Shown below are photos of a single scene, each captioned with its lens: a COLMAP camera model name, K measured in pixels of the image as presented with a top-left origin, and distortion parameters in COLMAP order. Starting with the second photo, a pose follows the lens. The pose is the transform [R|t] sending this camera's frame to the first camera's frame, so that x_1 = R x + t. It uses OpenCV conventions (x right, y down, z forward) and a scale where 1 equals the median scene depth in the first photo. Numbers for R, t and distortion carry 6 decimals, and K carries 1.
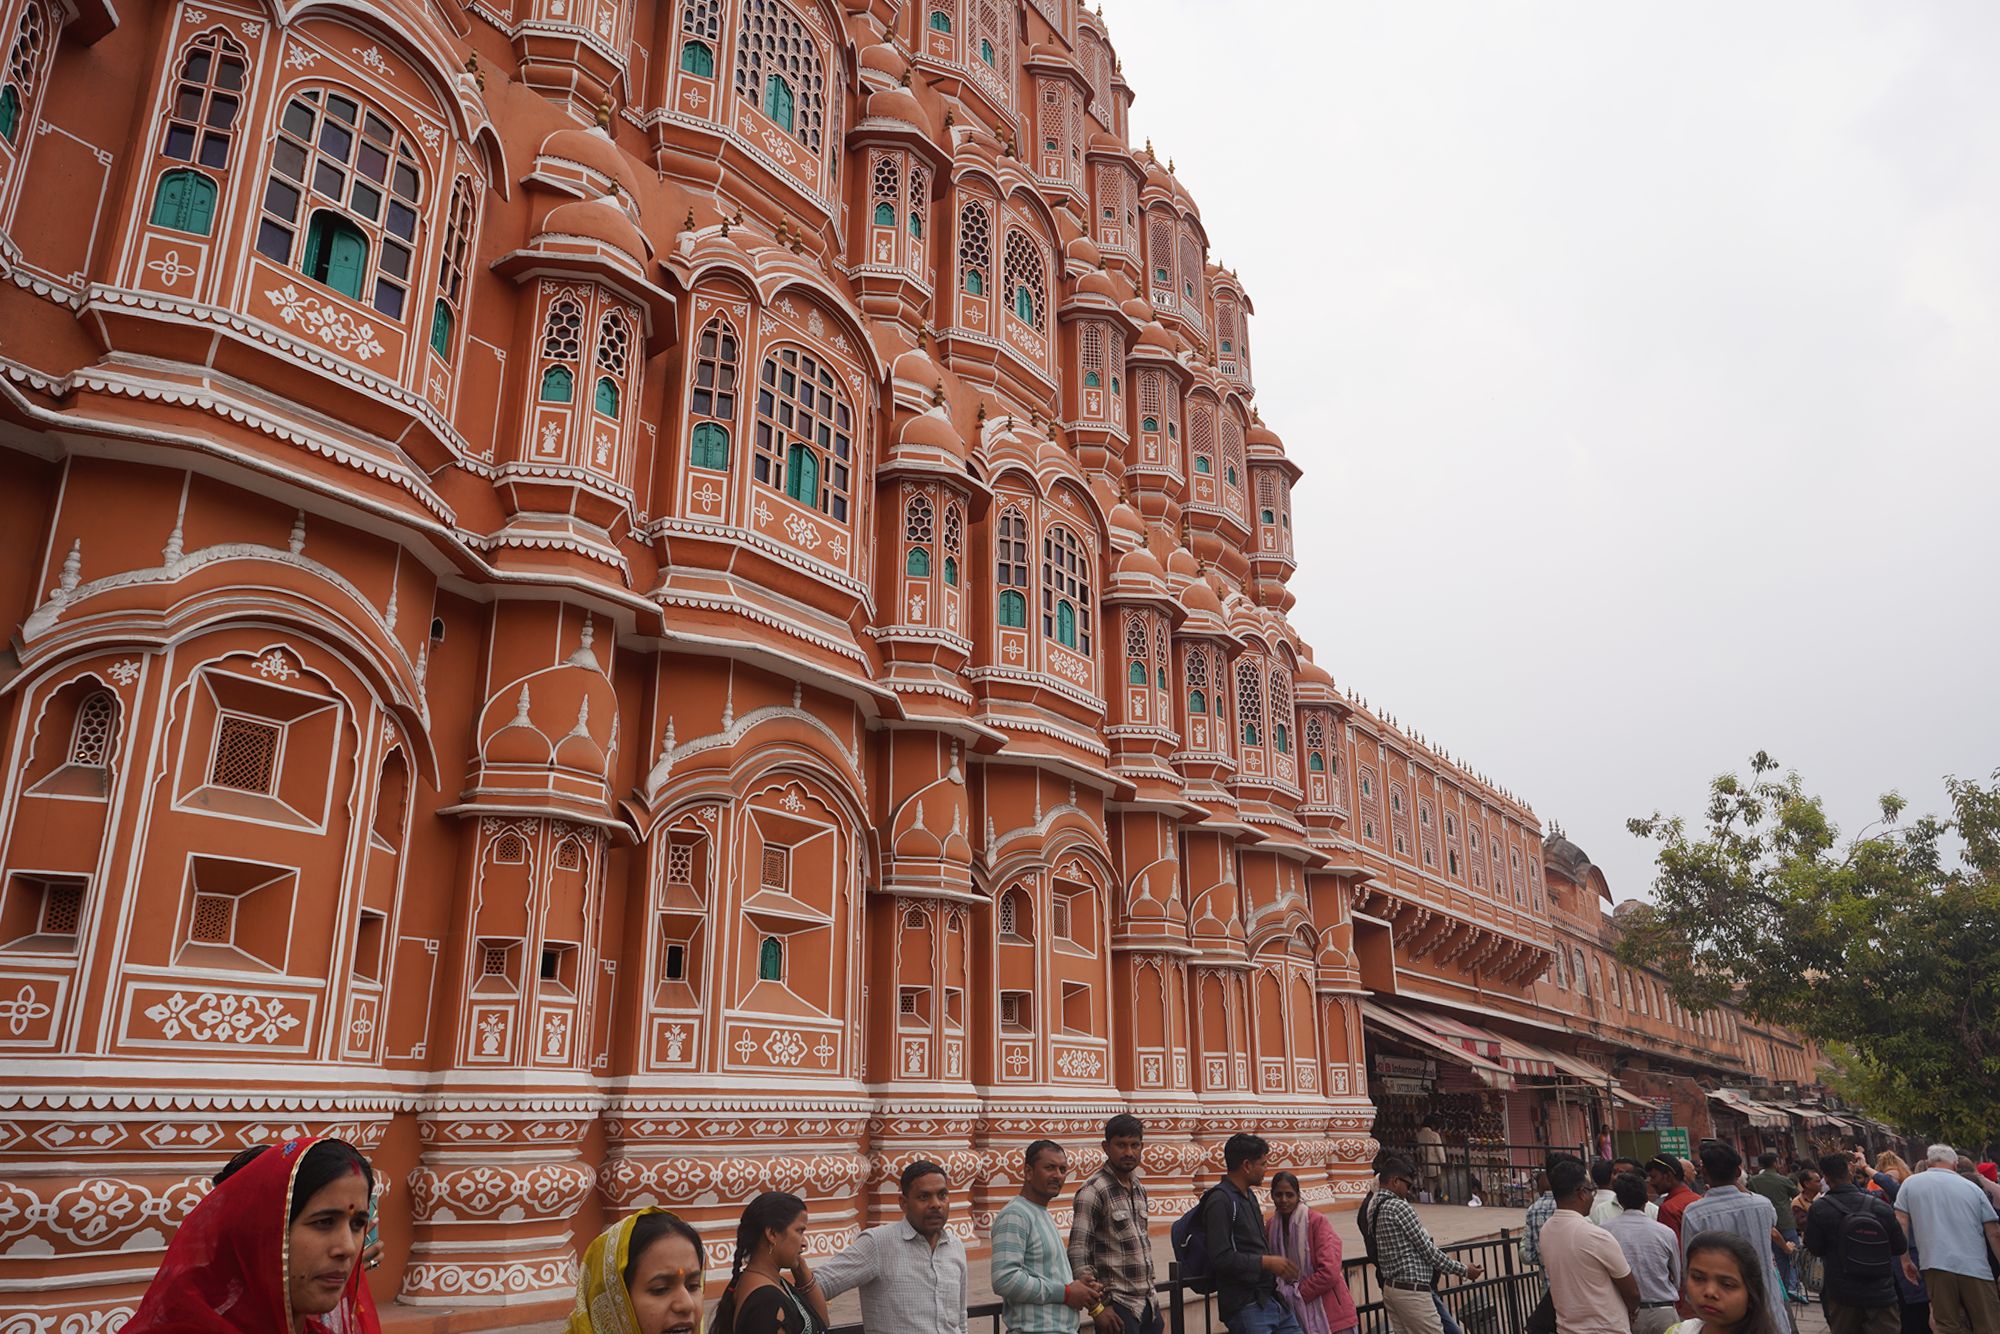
lens RADIAL K [[1432.2, 0, 1034.5], [0, 1432.2, 664.7], [0, 0, 1]] dist [-0.020262, 0.013657]
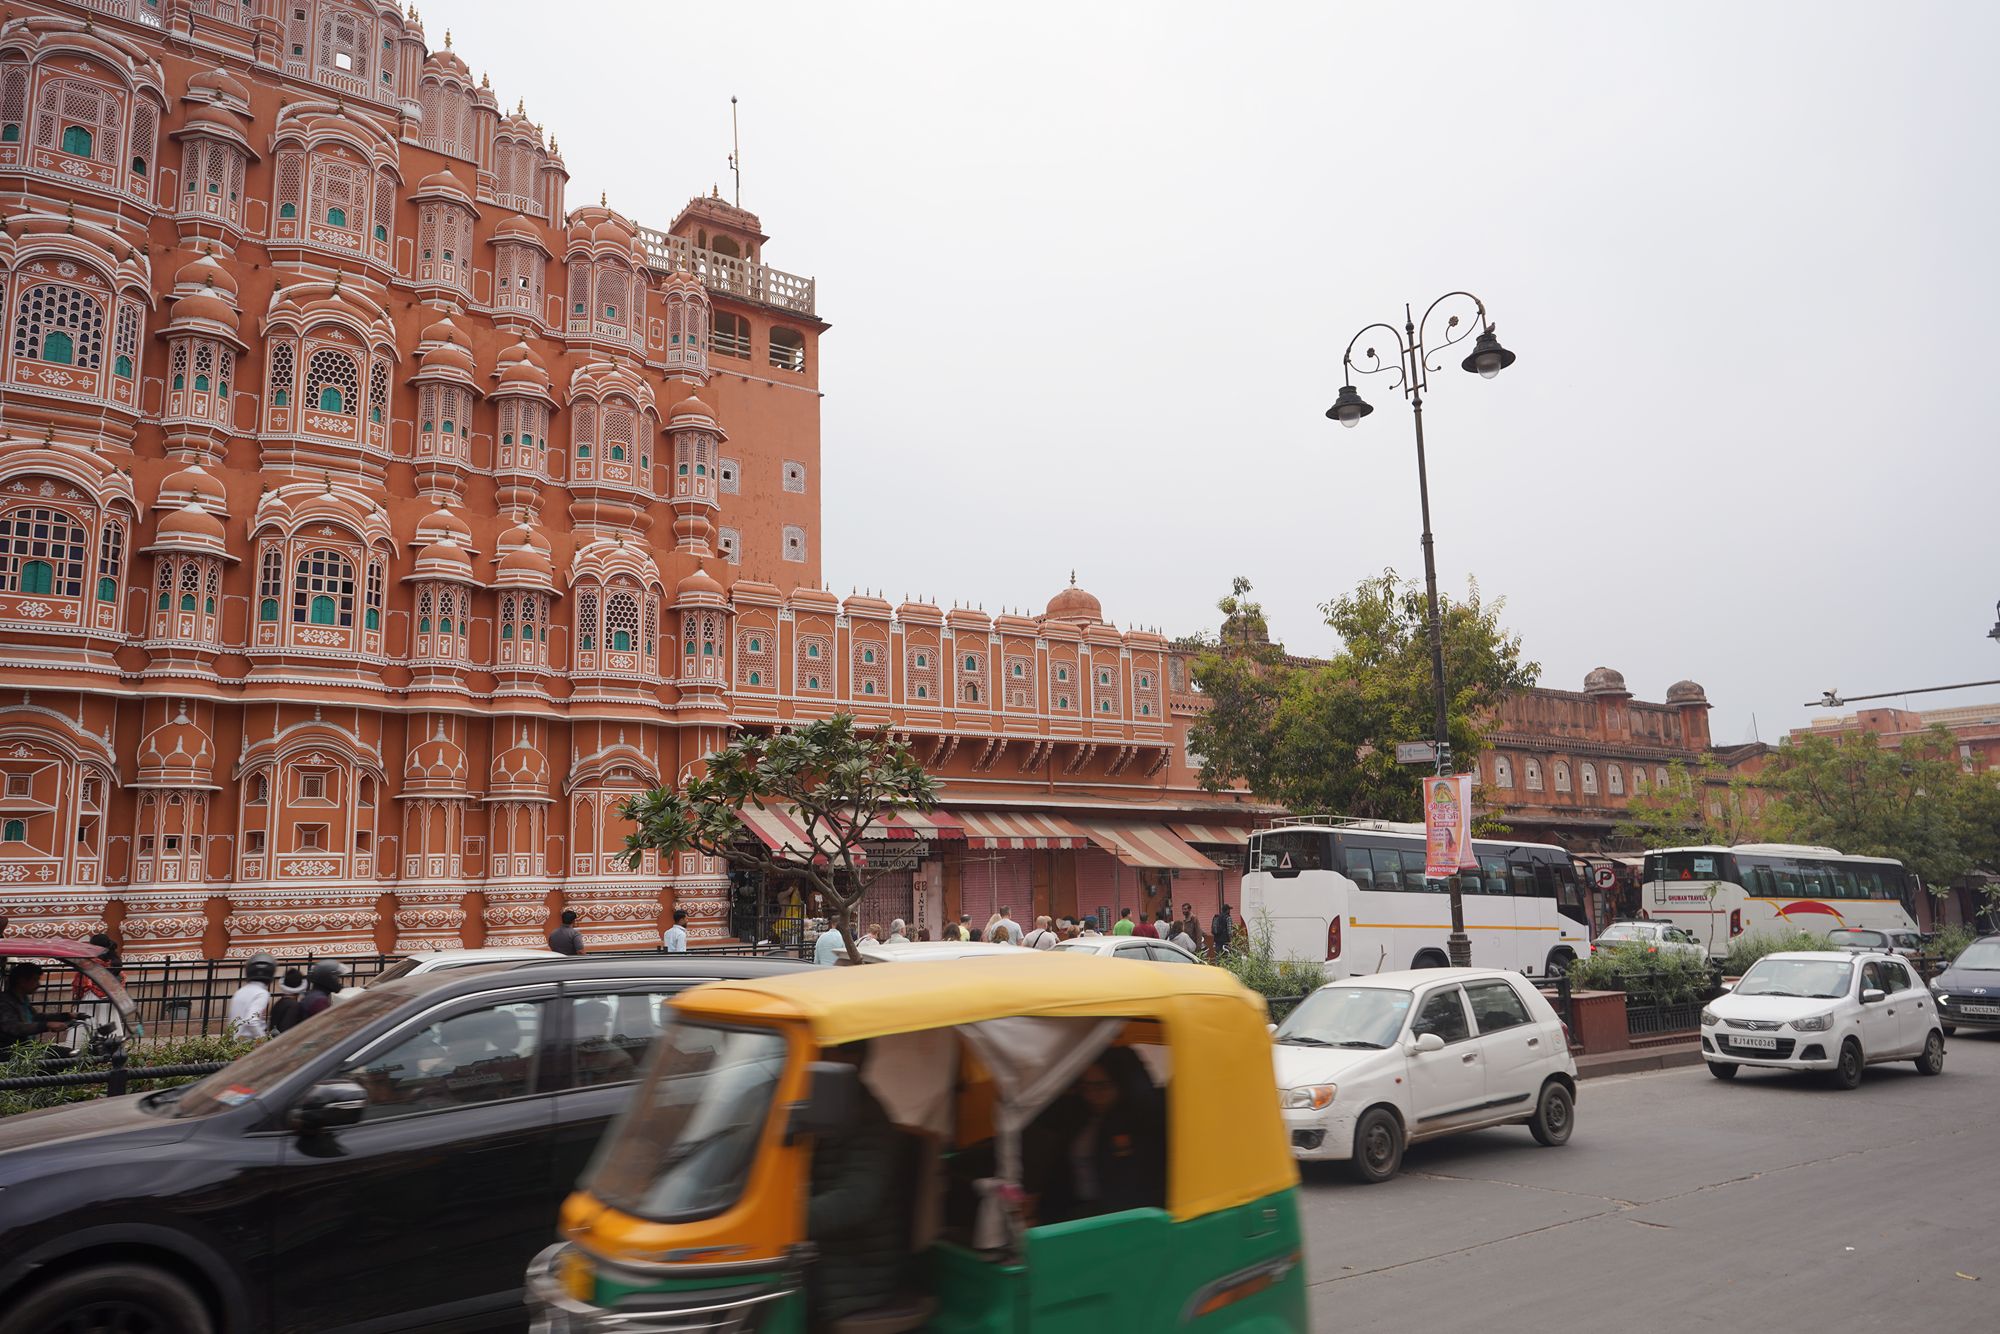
lens RADIAL K [[1320.9, 0, 985.5], [0, 1320.9, 664.3], [0, 0, 1]] dist [-0.027158, 0.026776]
pose [[0.944601, -0.075810, -0.319347, 1.969039], [0.124571, 0.982967, 0.135125, -0.123180], [0.303664, -0.167420, 0.937954, -0.336863]]
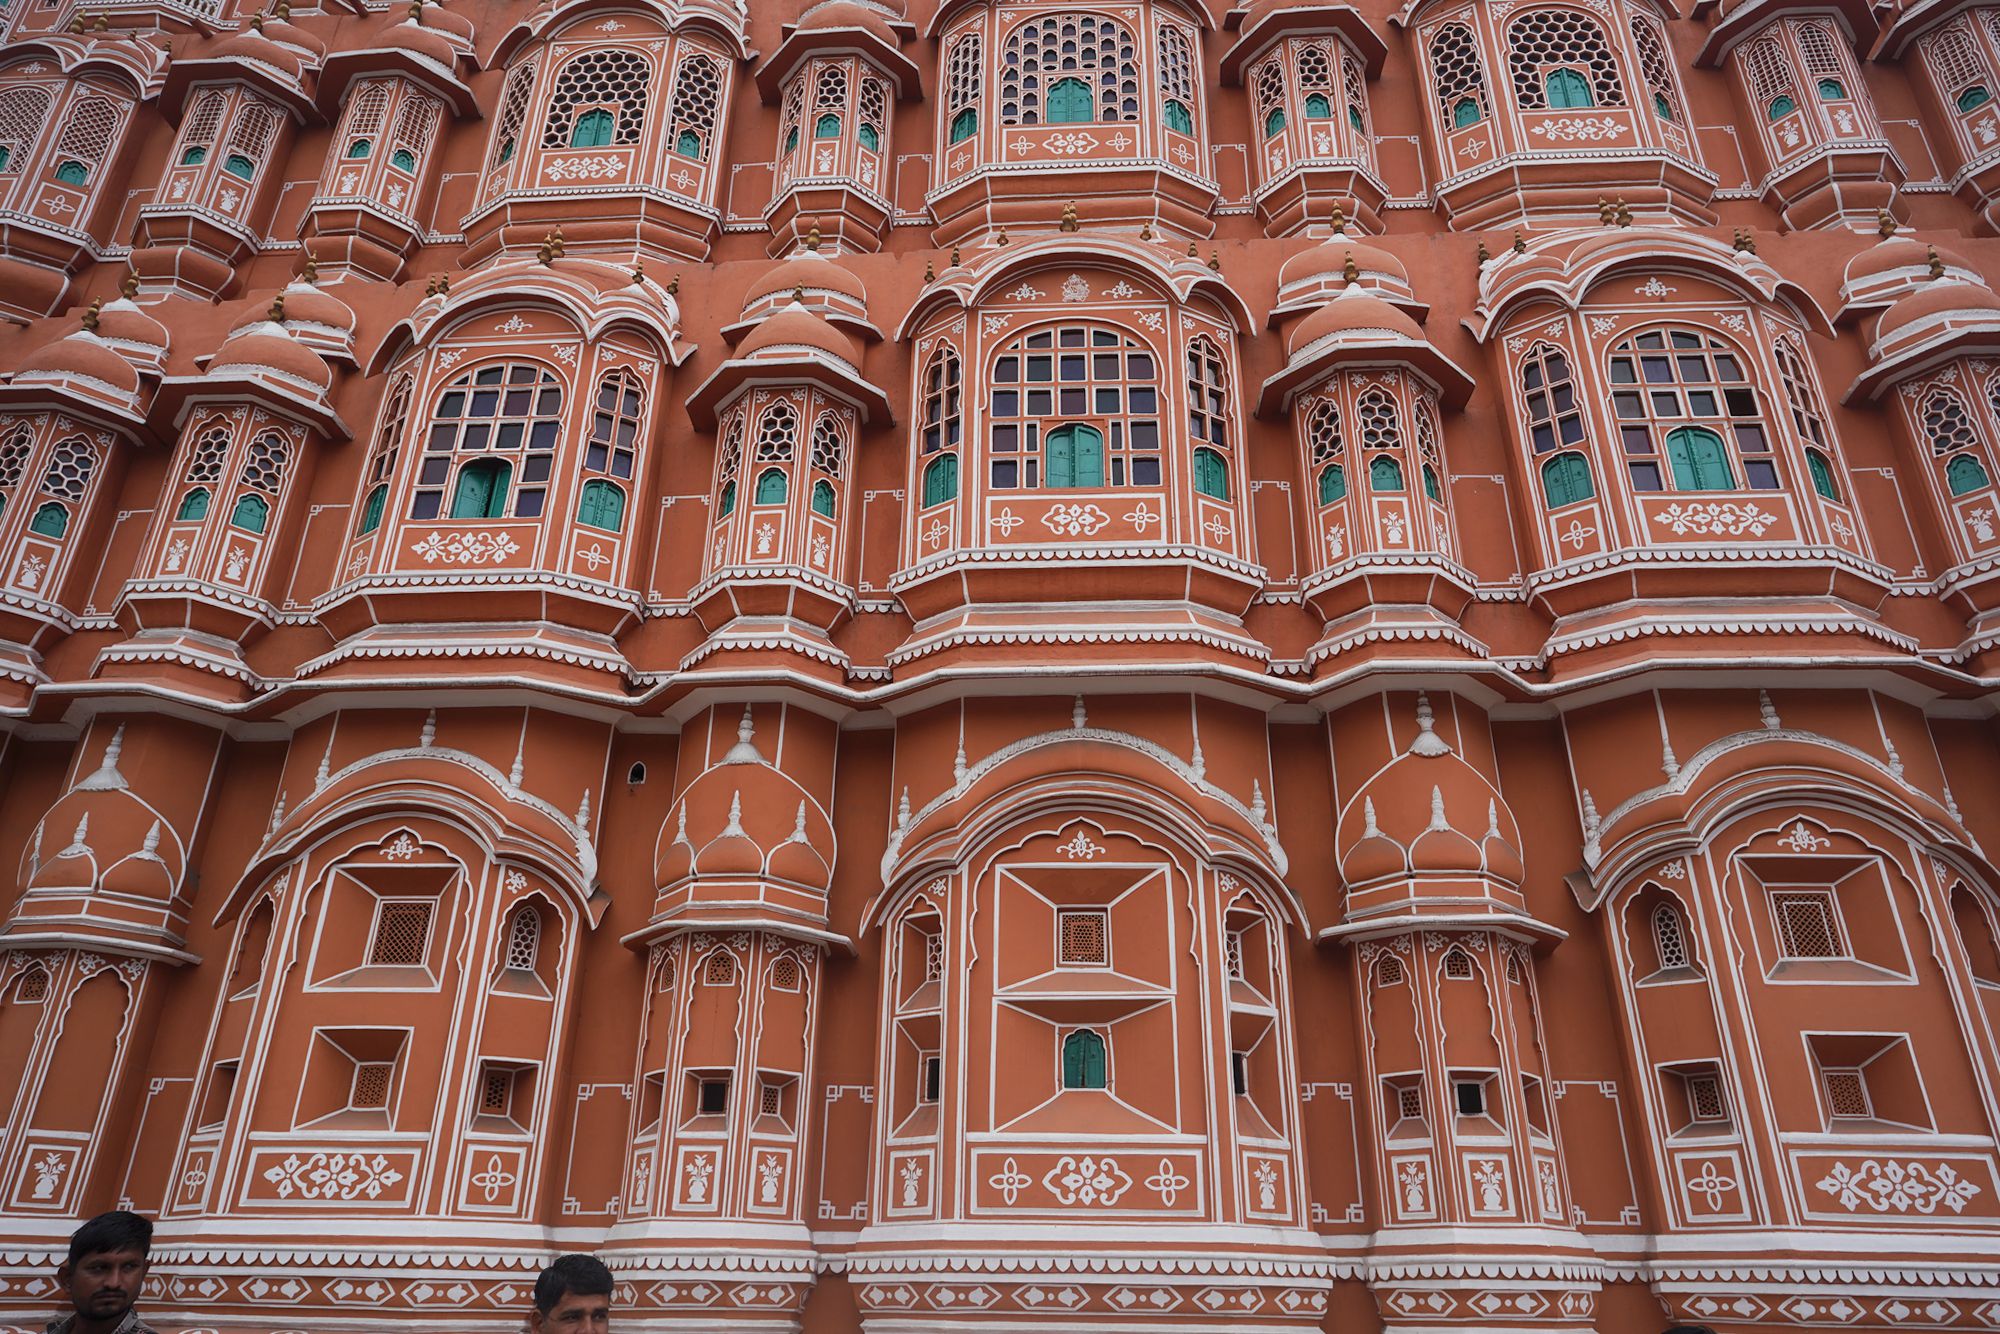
lens RADIAL K [[1320.9, 0, 985.5], [0, 1320.9, 664.3], [0, 0, 1]] dist [-0.027158, 0.026776]
pose [[0.502357, -0.362467, -0.785019, 0.453081], [0.250096, 0.929998, -0.269364, 0.210545], [0.827701, -0.061013, 0.557842, 0.663231]]
